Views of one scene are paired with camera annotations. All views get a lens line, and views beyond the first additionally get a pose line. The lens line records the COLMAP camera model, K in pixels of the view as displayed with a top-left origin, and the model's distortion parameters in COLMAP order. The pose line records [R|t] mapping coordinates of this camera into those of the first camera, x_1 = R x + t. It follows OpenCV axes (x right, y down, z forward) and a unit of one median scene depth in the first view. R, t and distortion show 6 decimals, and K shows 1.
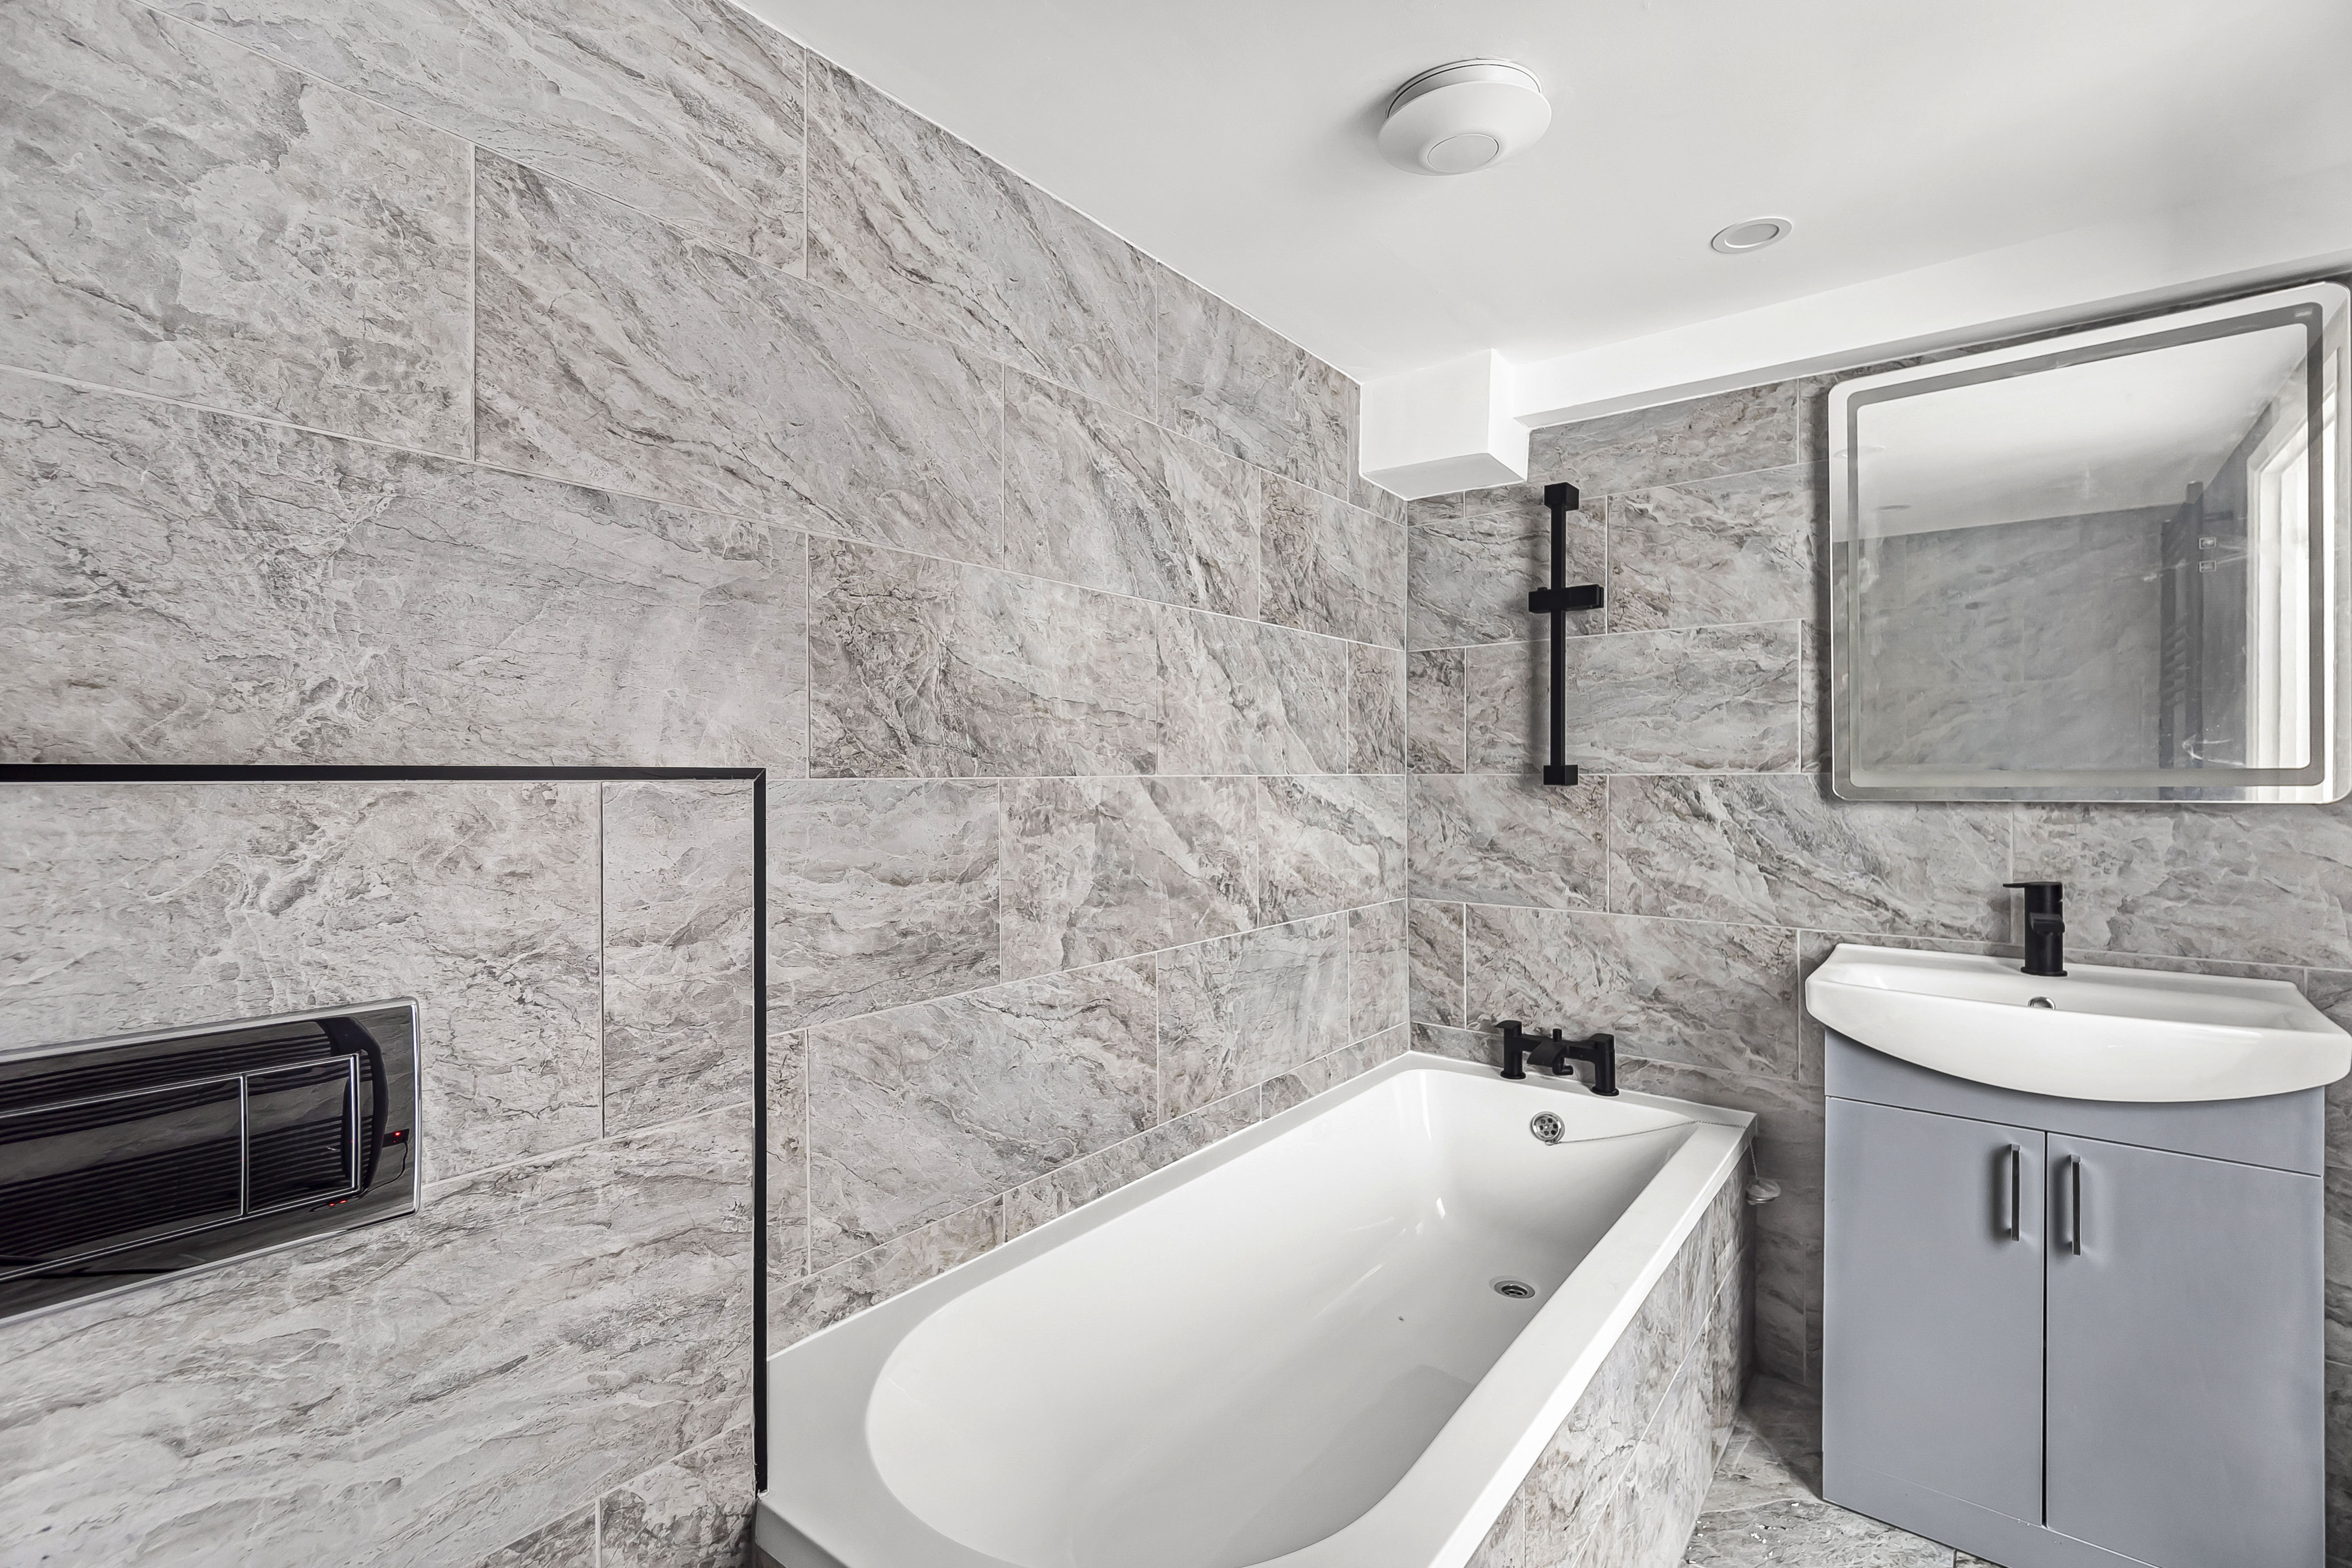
lens RADIAL K [[1066.2, 0, 1178.4], [0, 1066.2, 764.9], [0, 0, 1]] dist [0.005117, -0.000298]
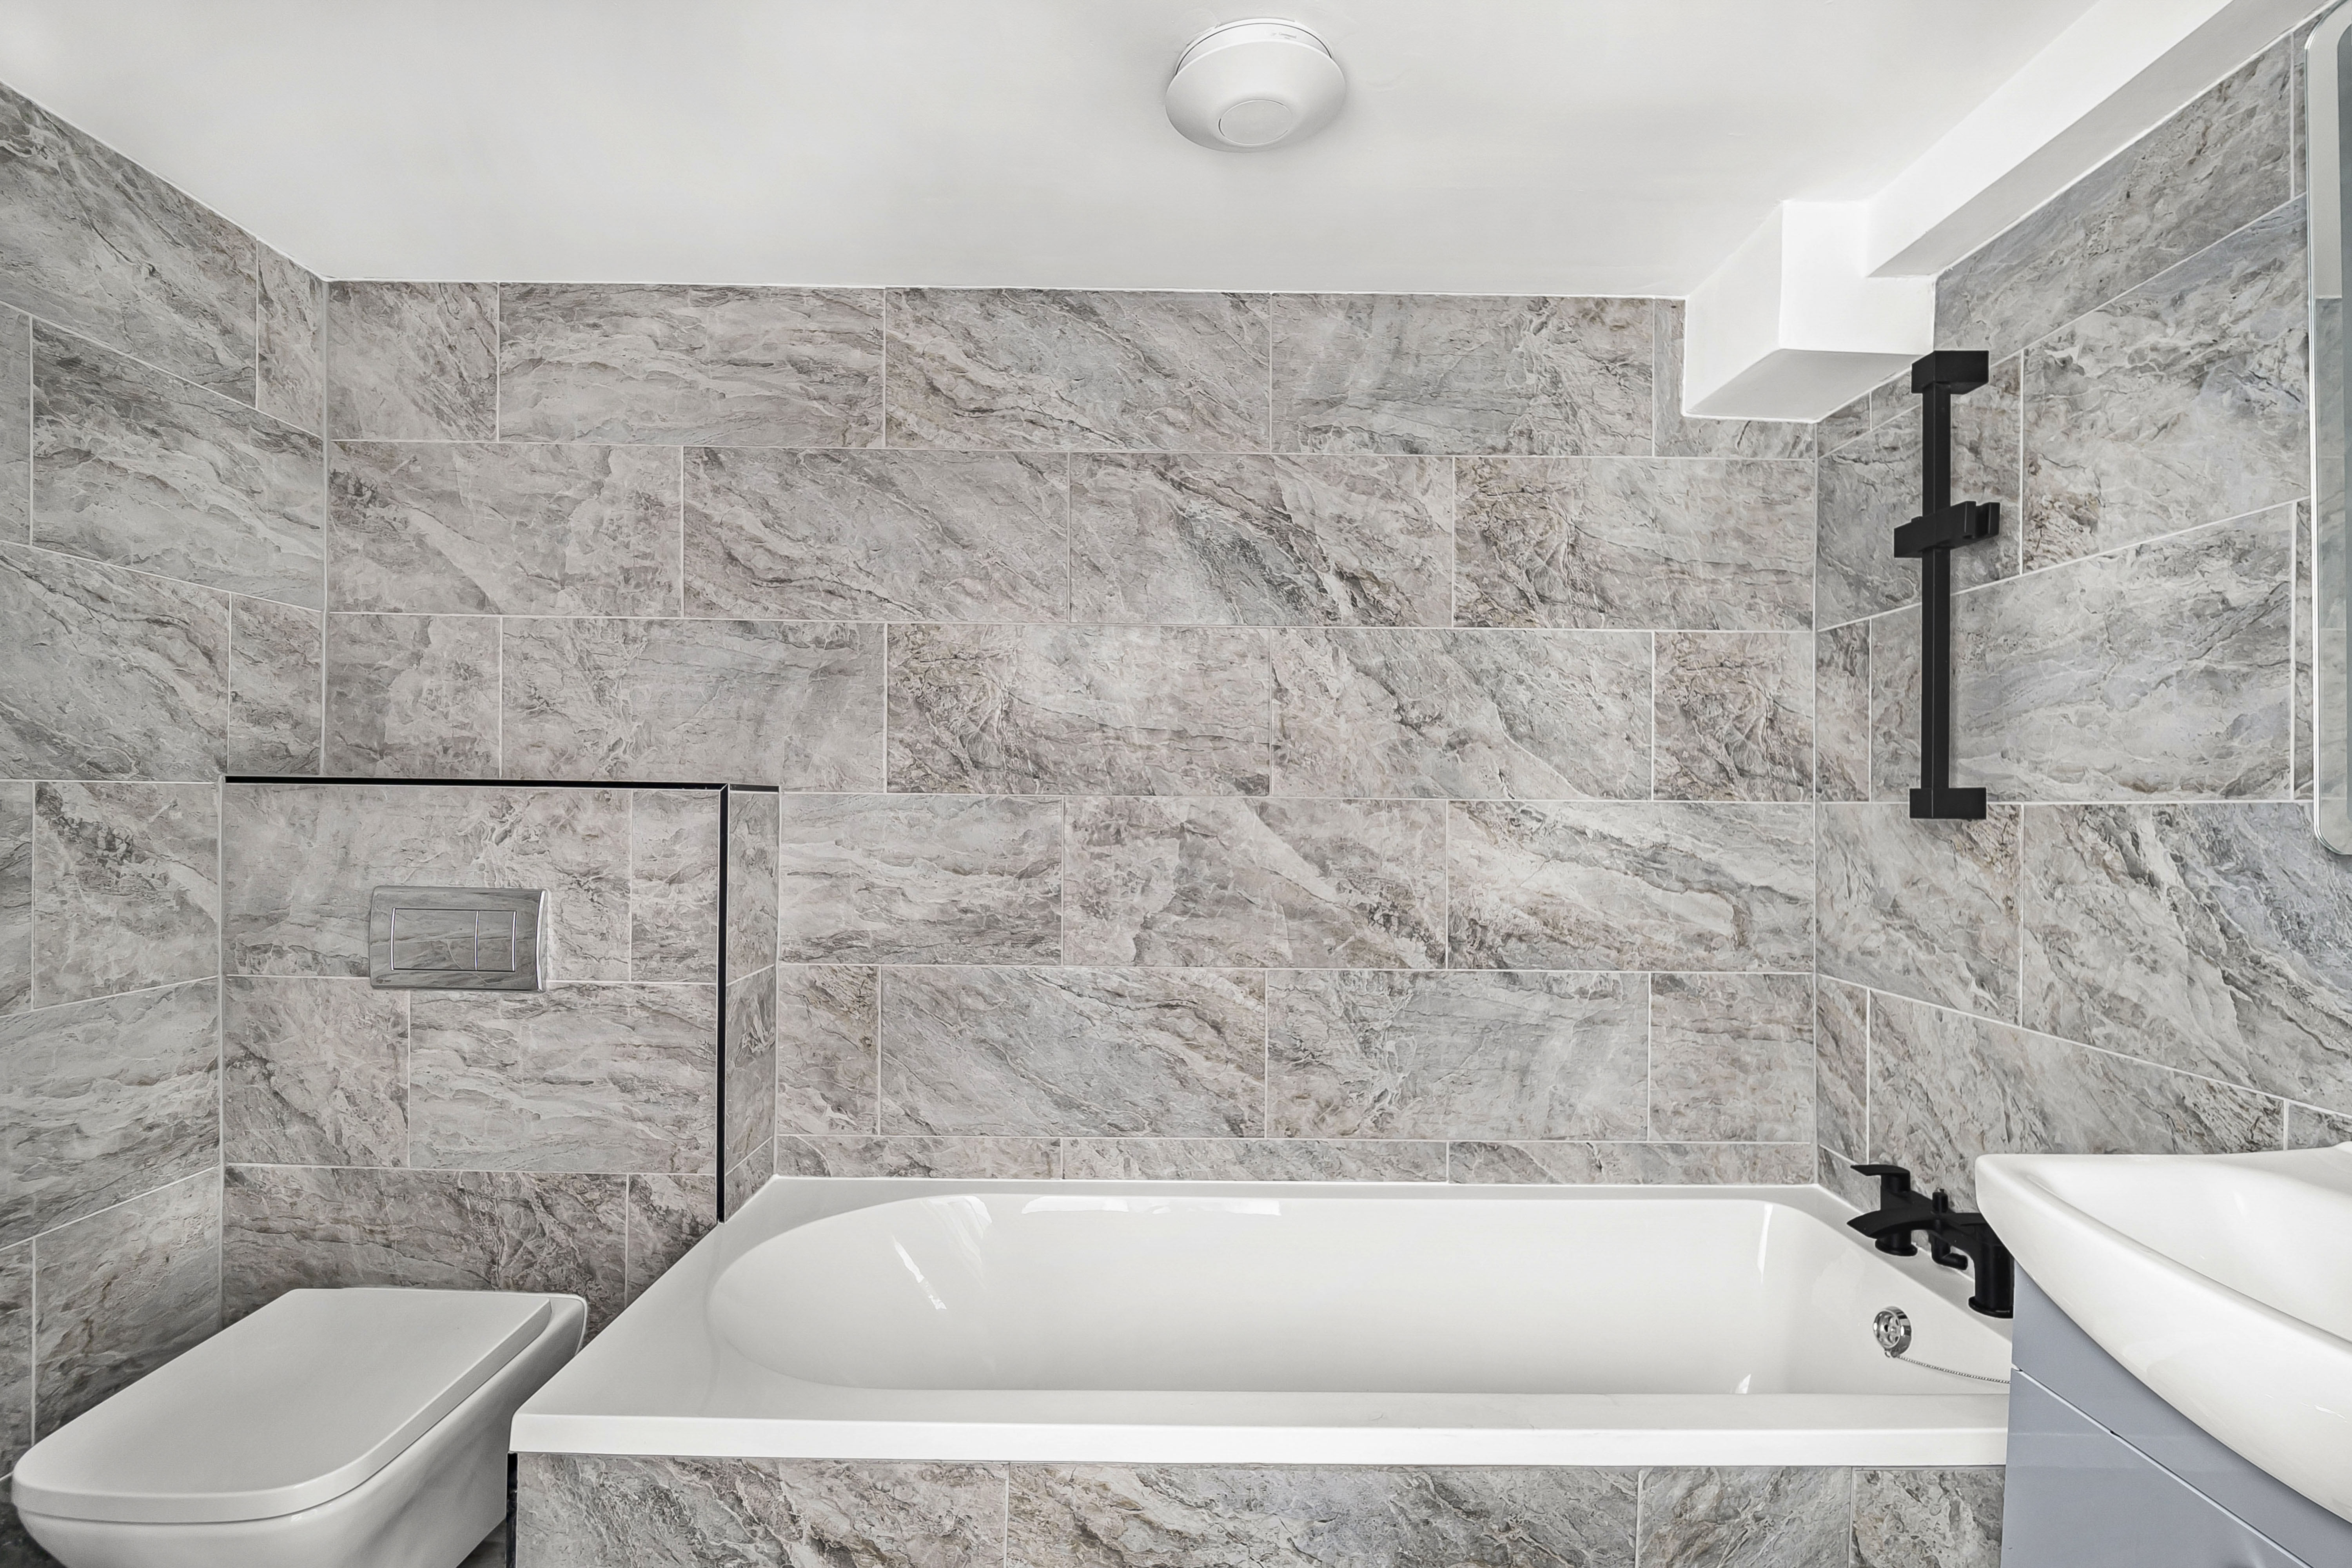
lens RADIAL K [[1125.9, 0, 1191.0], [0, 1125.9, 803.4], [0, 0, 1]] dist [0.002852, 0.000848]
pose [[0.611280, 0.007743, -0.791377, 0.754089], [-0.006688, 0.999967, 0.004618, 0.011475], [0.791386, 0.002470, 0.611312, 0.268419]]
